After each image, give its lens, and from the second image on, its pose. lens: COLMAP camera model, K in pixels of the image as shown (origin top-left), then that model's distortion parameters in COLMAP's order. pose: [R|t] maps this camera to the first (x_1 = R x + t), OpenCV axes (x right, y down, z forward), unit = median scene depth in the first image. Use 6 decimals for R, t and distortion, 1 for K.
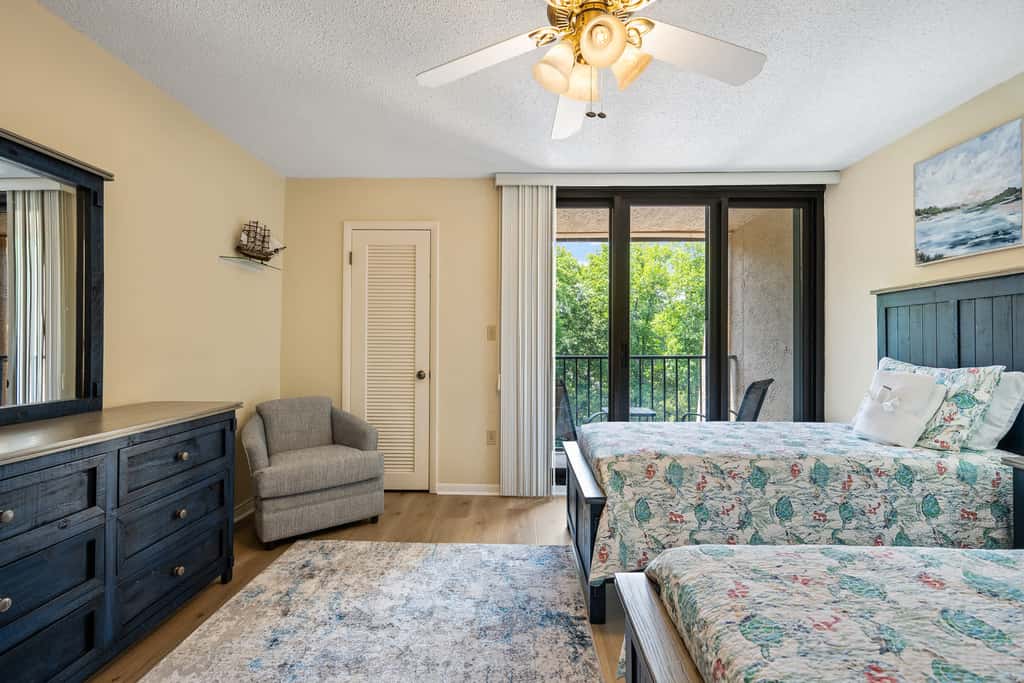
lens RADIAL K [[486.0, 0, 507.8], [0, 486.0, 342.3], [0, 0, 1]] dist [-0.000908, 0.000762]
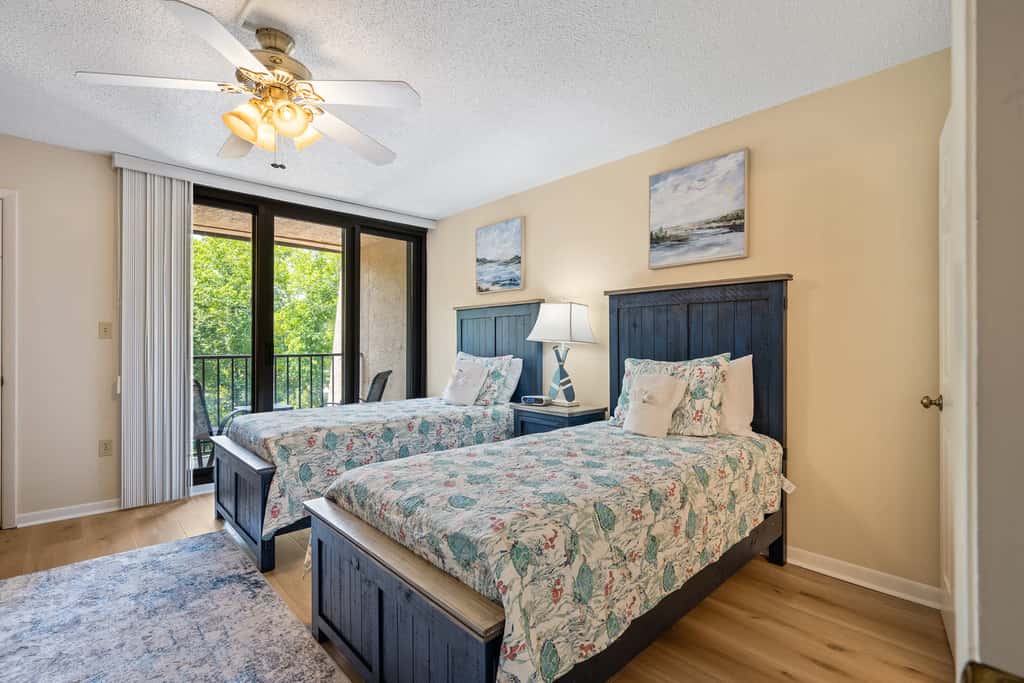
lens RADIAL K [[483.4, 0, 533.1], [0, 483.4, 336.8], [0, 0, 1]] dist [0.001401, 0.000715]
pose [[0.697983, 0.009781, 0.716047, -0.178043], [-0.002394, 0.999933, -0.011325, 0.000764], [-0.716110, 0.006191, 0.697960, -0.260969]]
